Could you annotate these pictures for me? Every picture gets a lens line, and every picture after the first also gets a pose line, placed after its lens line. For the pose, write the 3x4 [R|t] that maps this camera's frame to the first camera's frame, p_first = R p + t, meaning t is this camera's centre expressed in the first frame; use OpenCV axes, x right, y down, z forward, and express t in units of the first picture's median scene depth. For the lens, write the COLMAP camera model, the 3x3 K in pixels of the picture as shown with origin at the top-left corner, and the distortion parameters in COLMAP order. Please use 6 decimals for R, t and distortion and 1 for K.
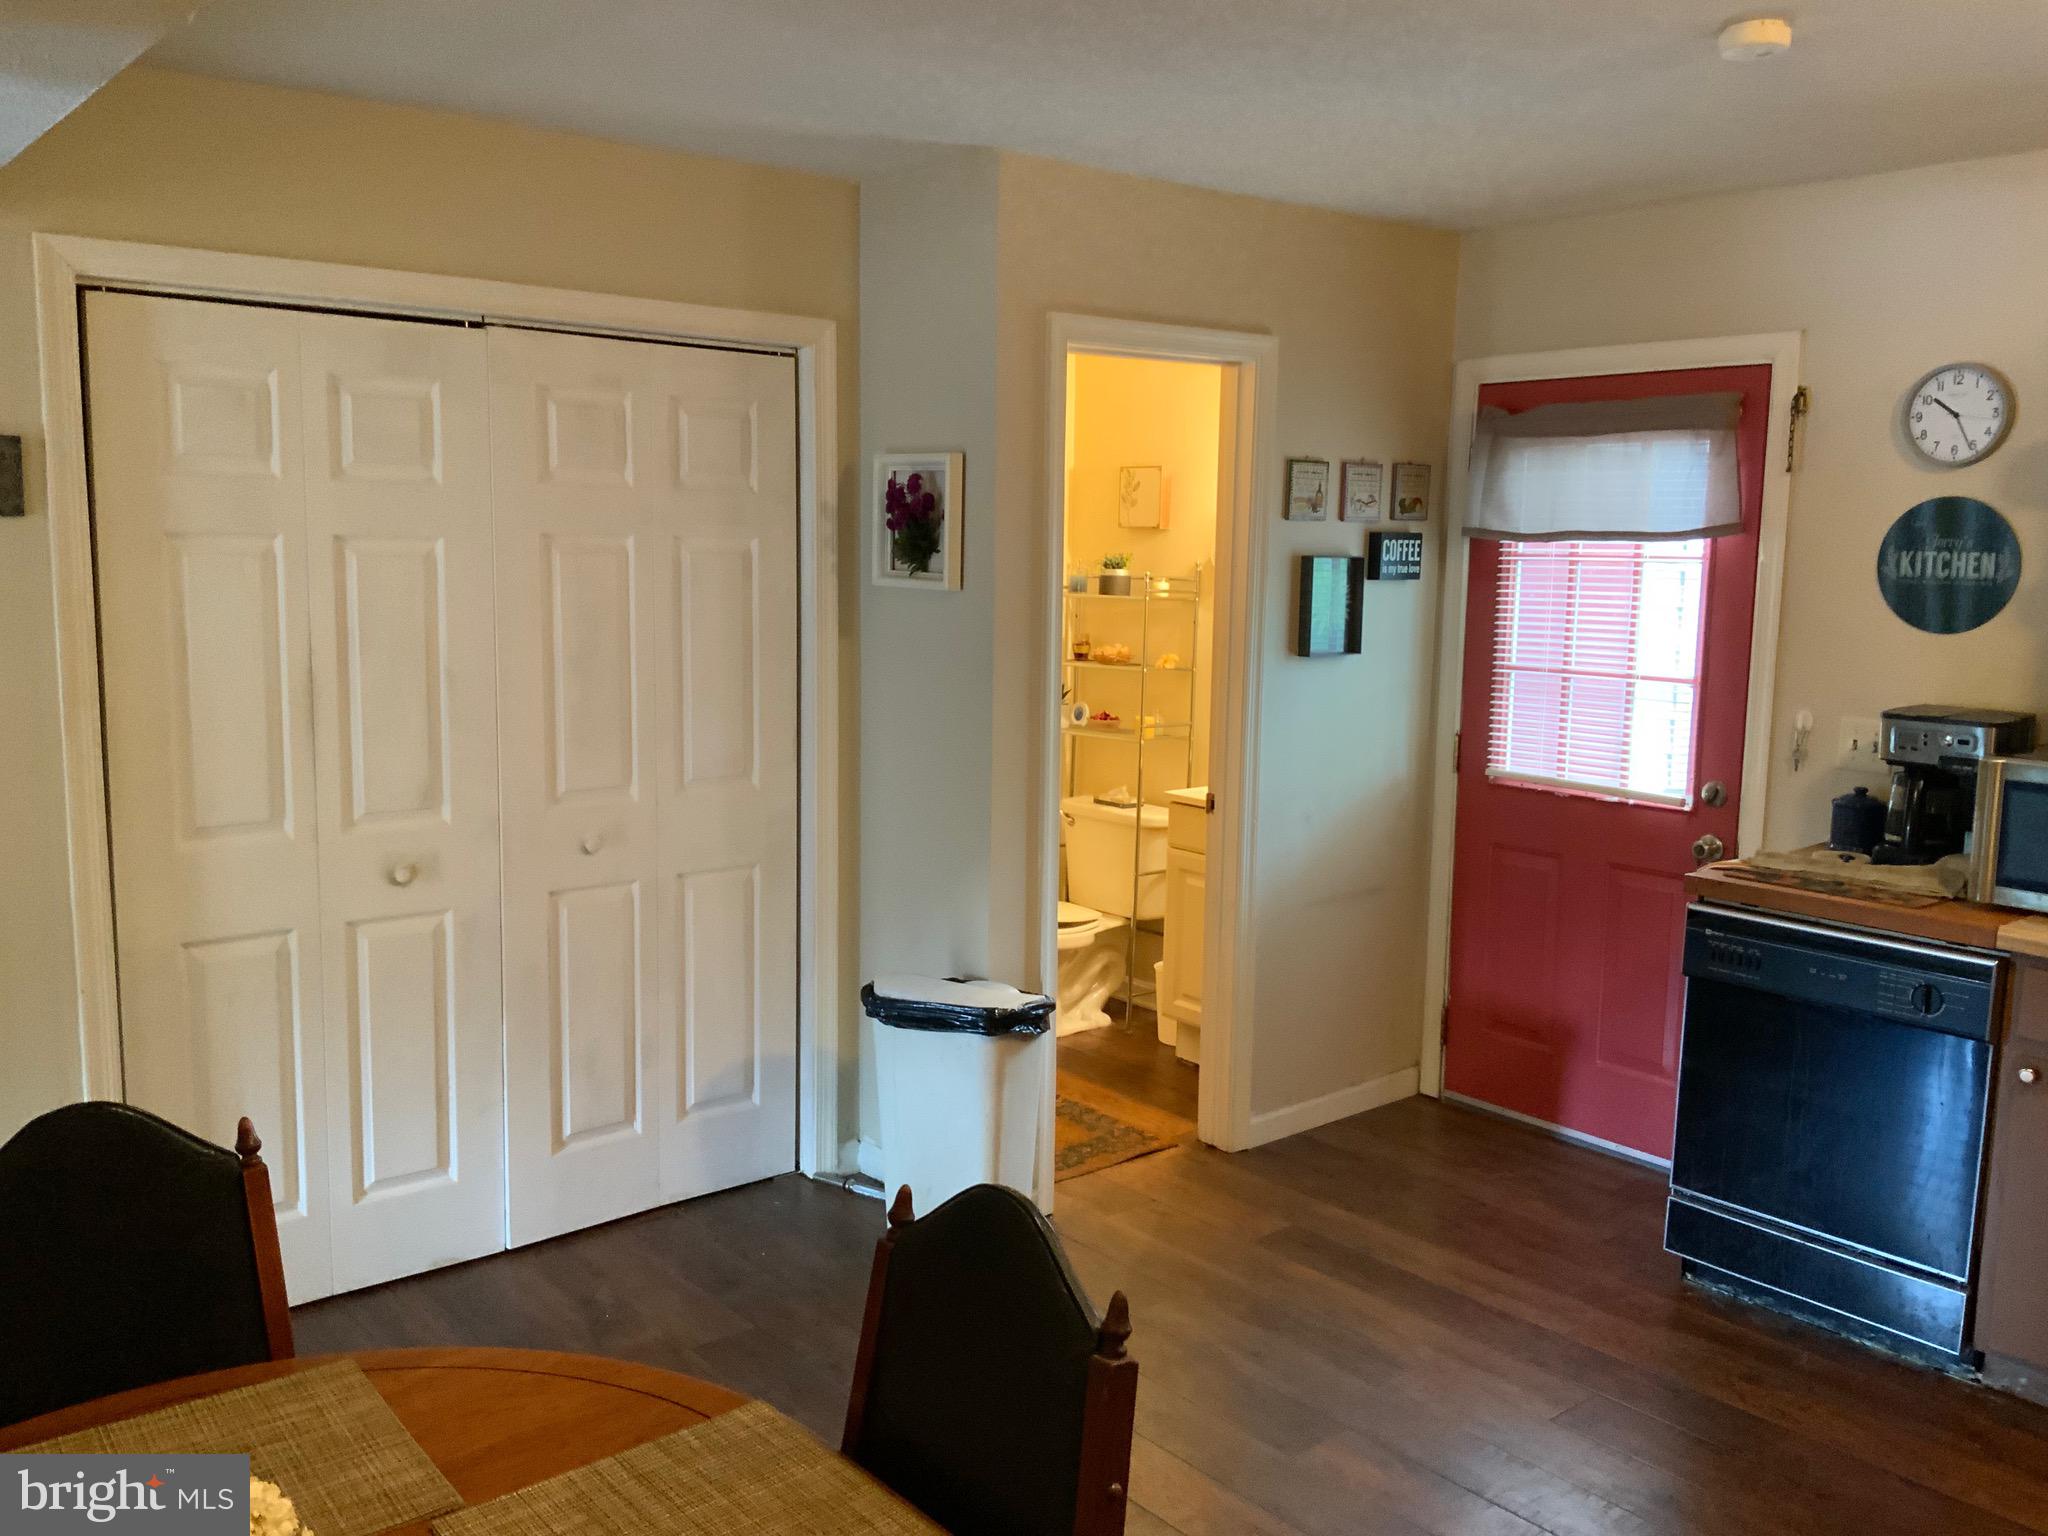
lens RADIAL K [[1687.1, 0, 1017.8], [0, 1687.1, 766.4], [0, 0, 1]] dist [0.088569, -0.164911]
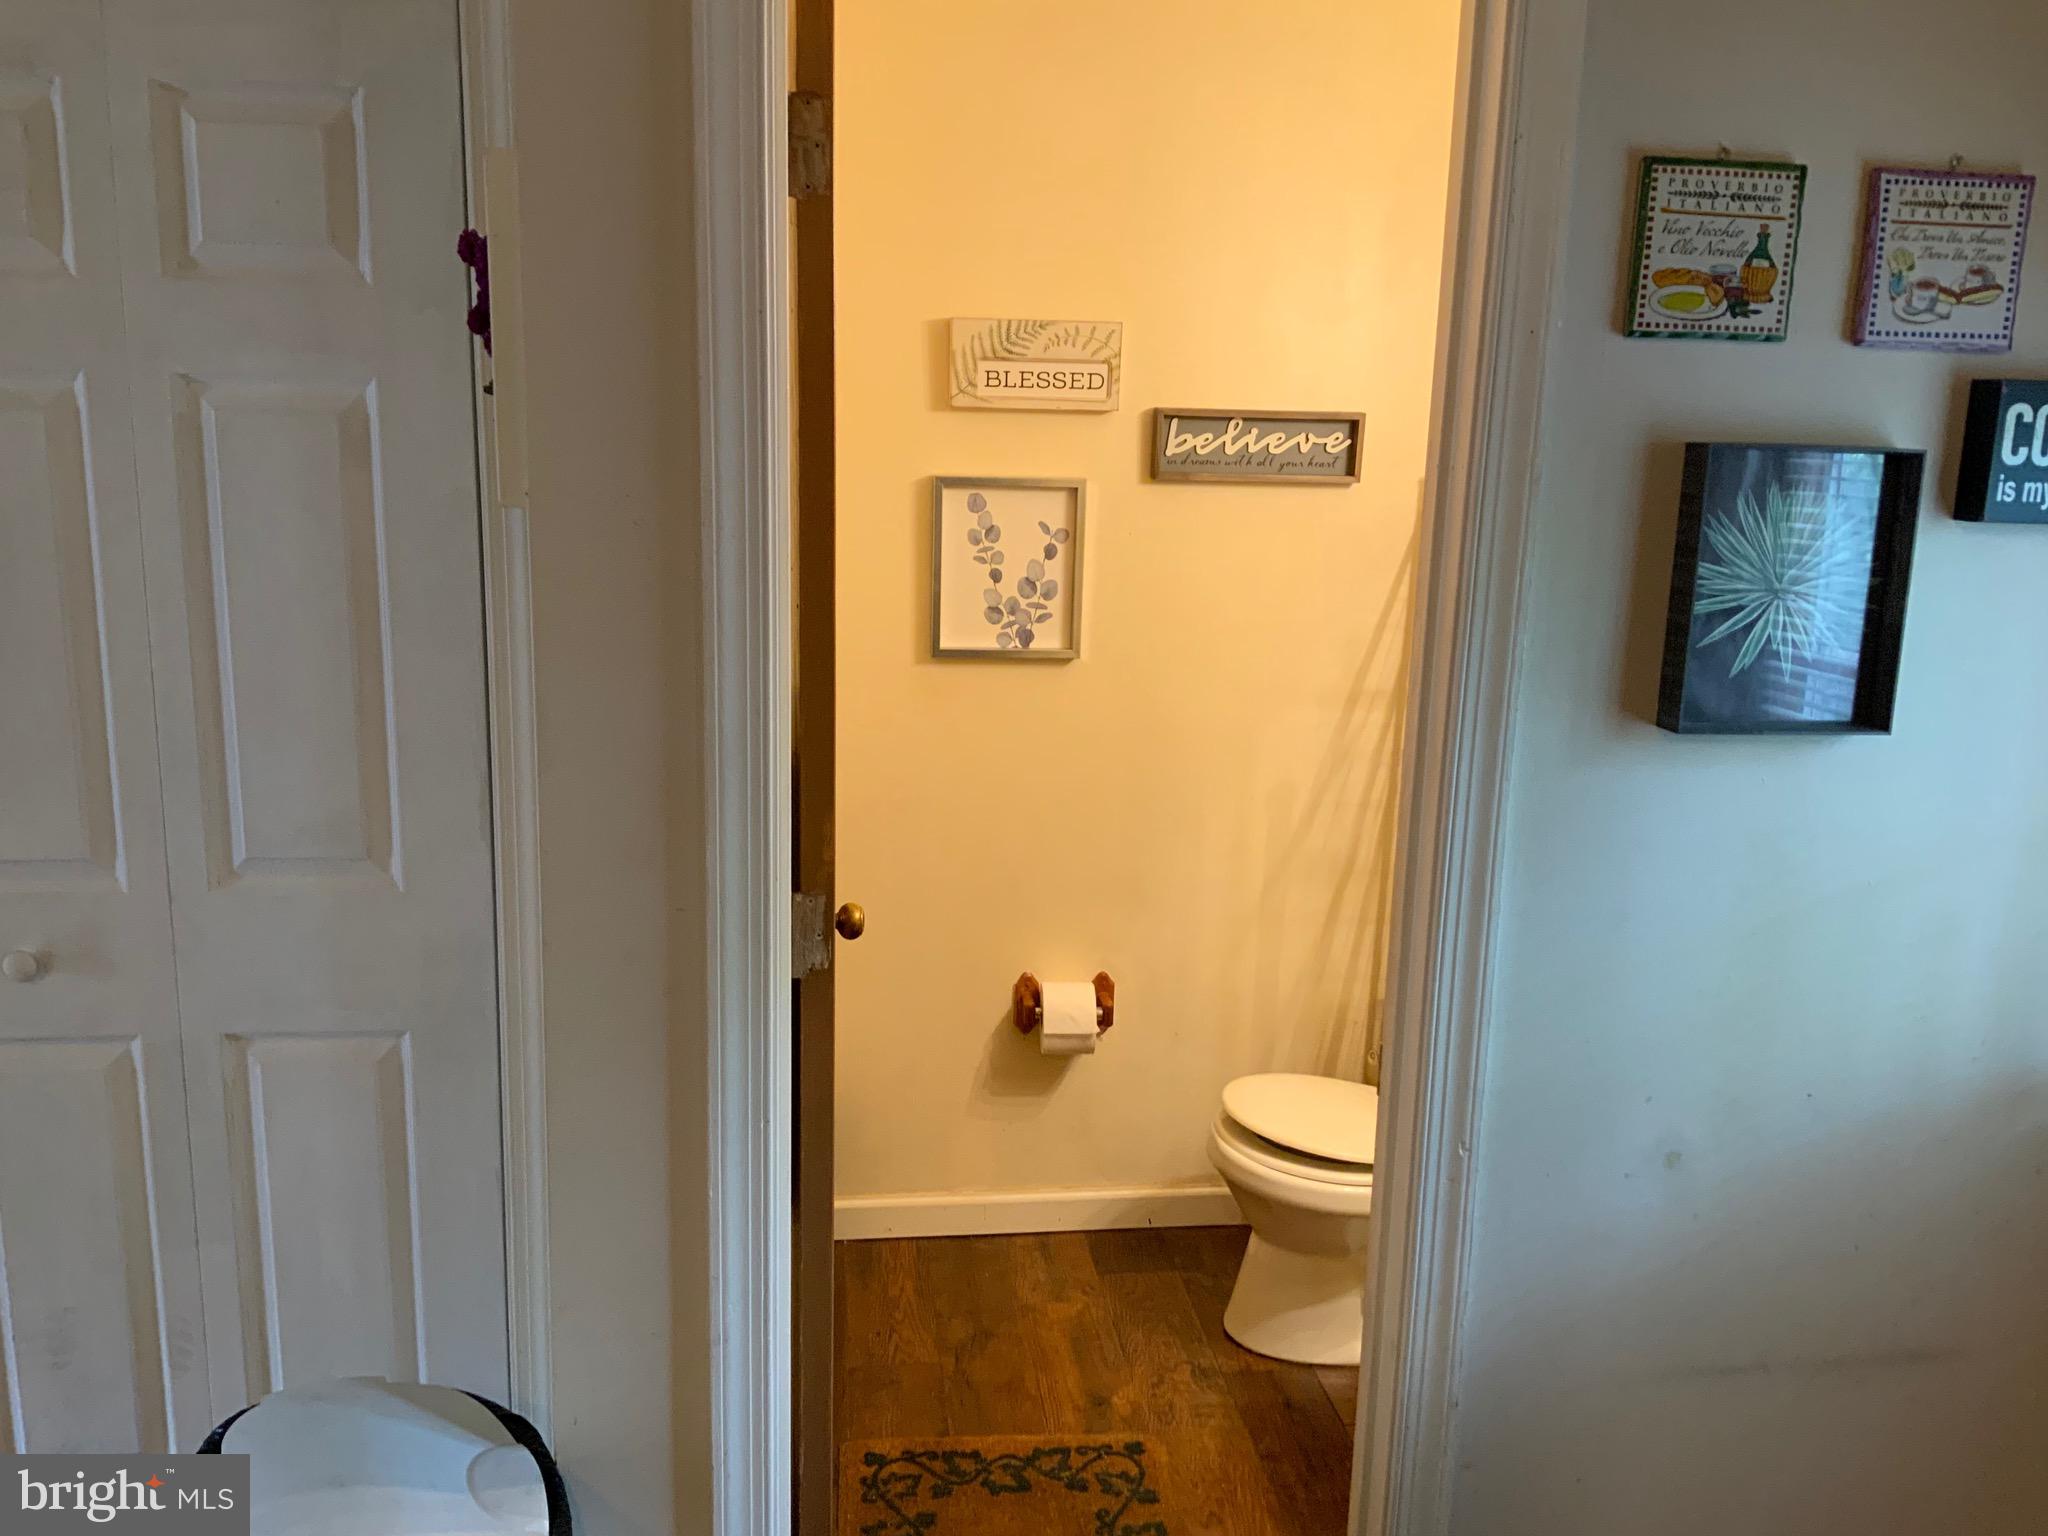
lens RADIAL K [[1687.1, 0, 1017.8], [0, 1687.1, 766.4], [0, 0, 1]] dist [0.088569, -0.164911]
pose [[0.836362, 0.119948, -0.534893, 0.238693], [-0.086620, 0.992426, 0.087109, -0.073982], [0.541291, -0.026522, 0.840417, 0.603364]]
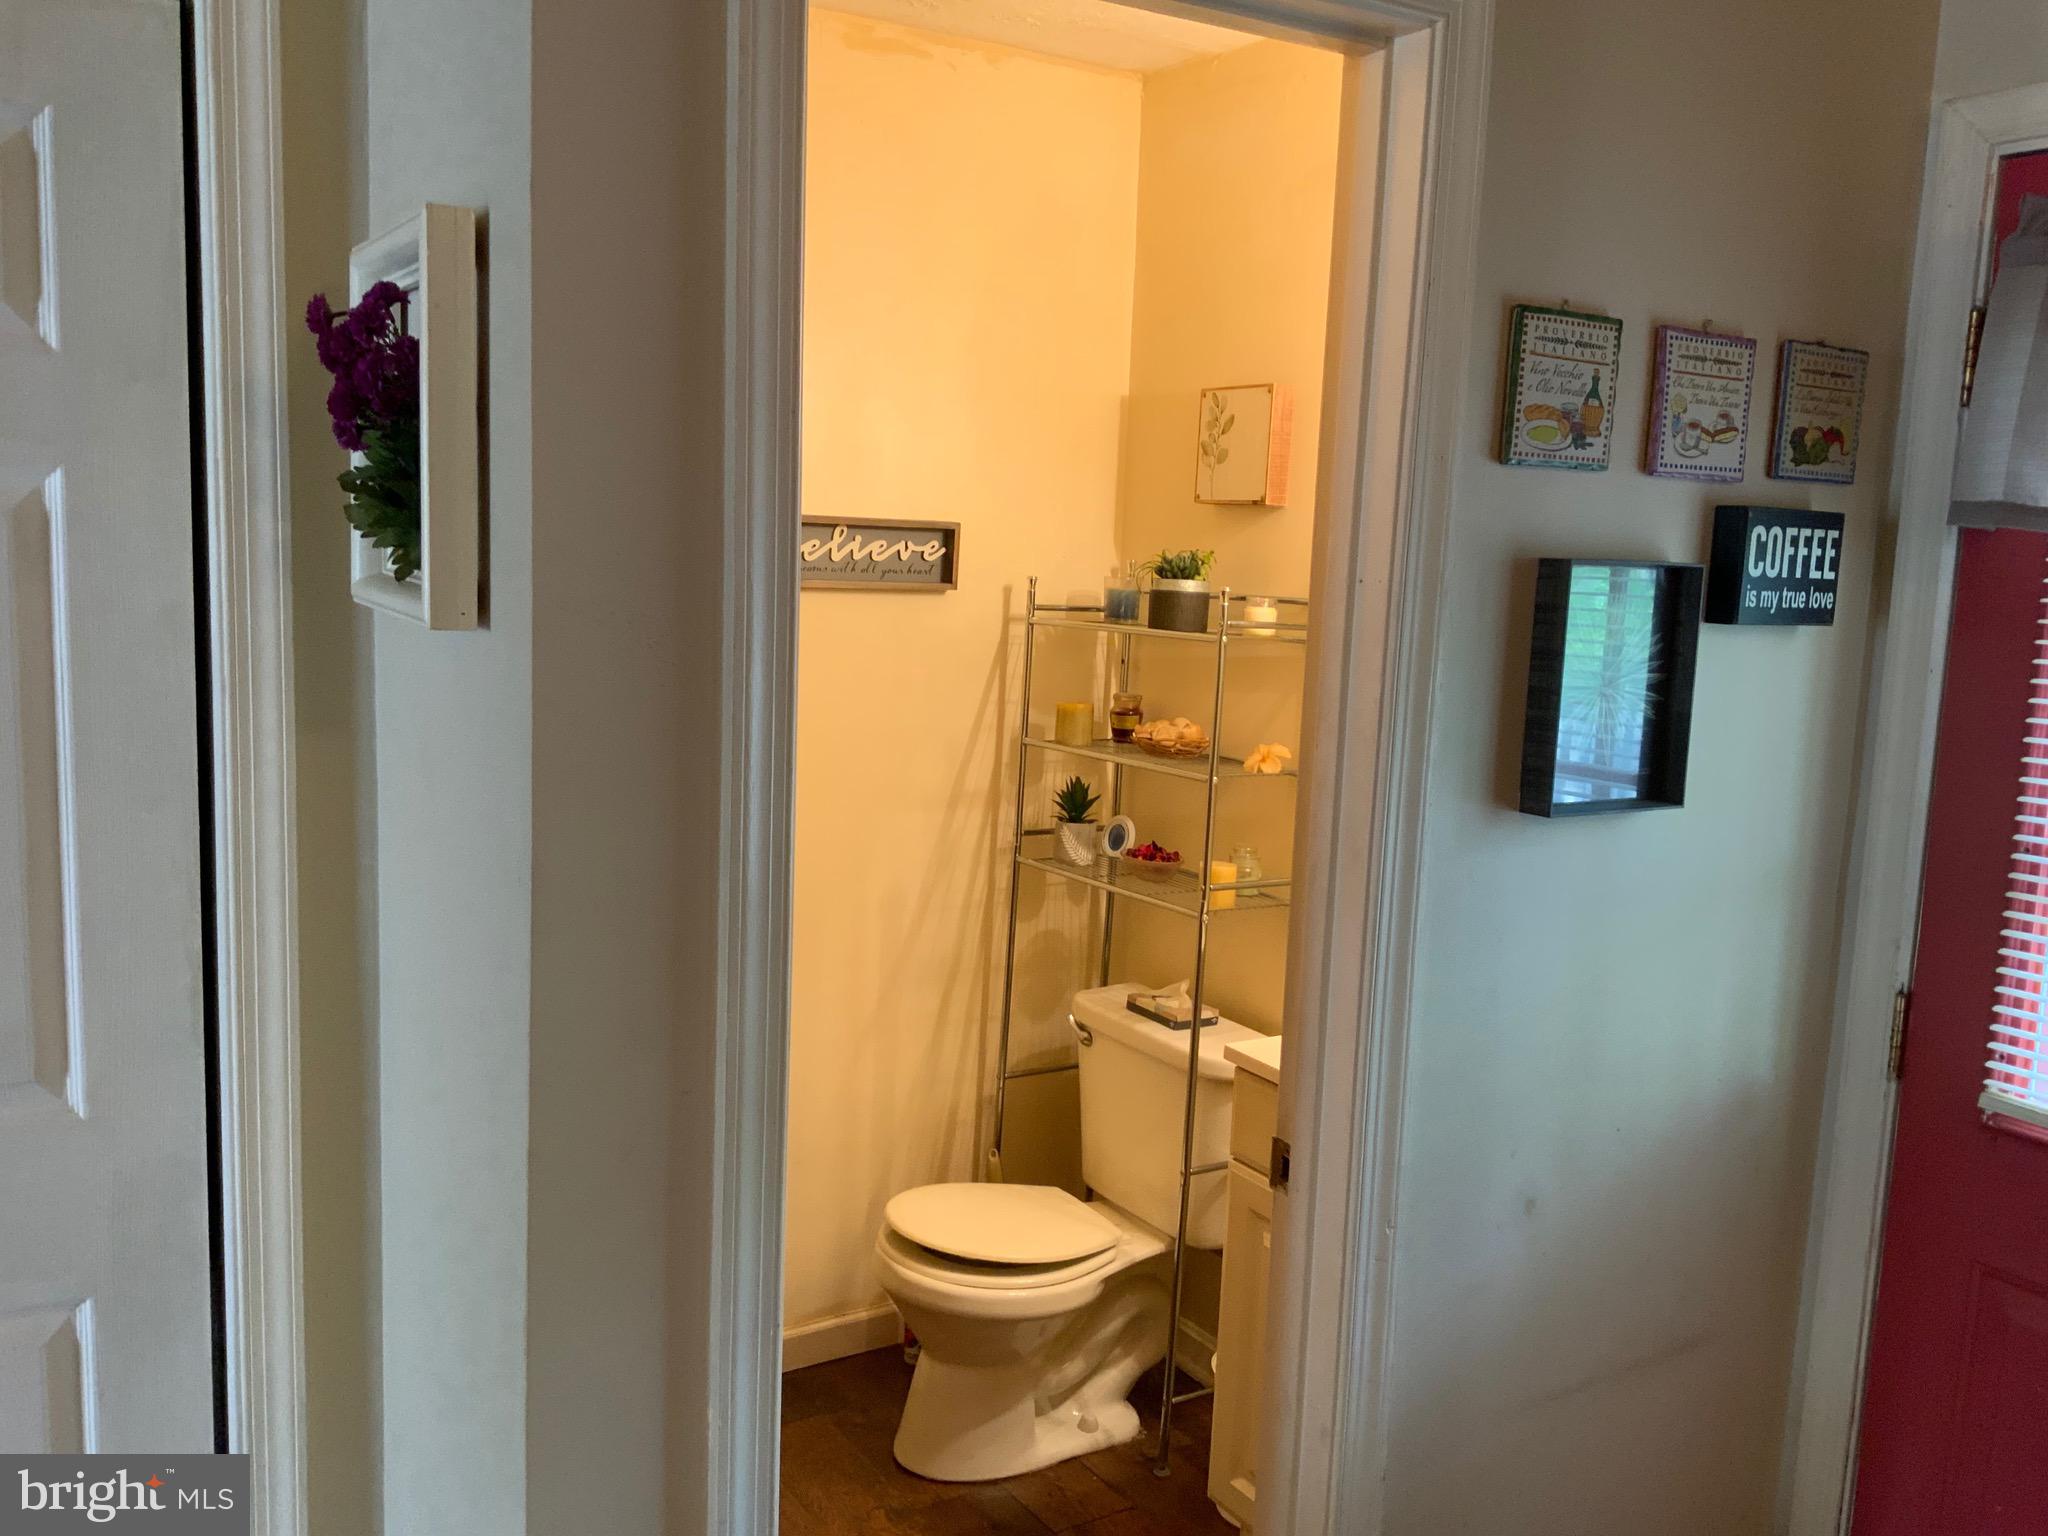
lens RADIAL K [[1676.4, 0, 1024.0], [0, 1676.4, 768.0], [0, 0, 1]] dist [0.135154, -0.307286]
pose [[0.990538, 0.042544, -0.130477, 0.098888], [-0.042676, 0.999087, 0.001784, -0.068905], [0.130434, 0.003801, 0.991450, 0.572903]]
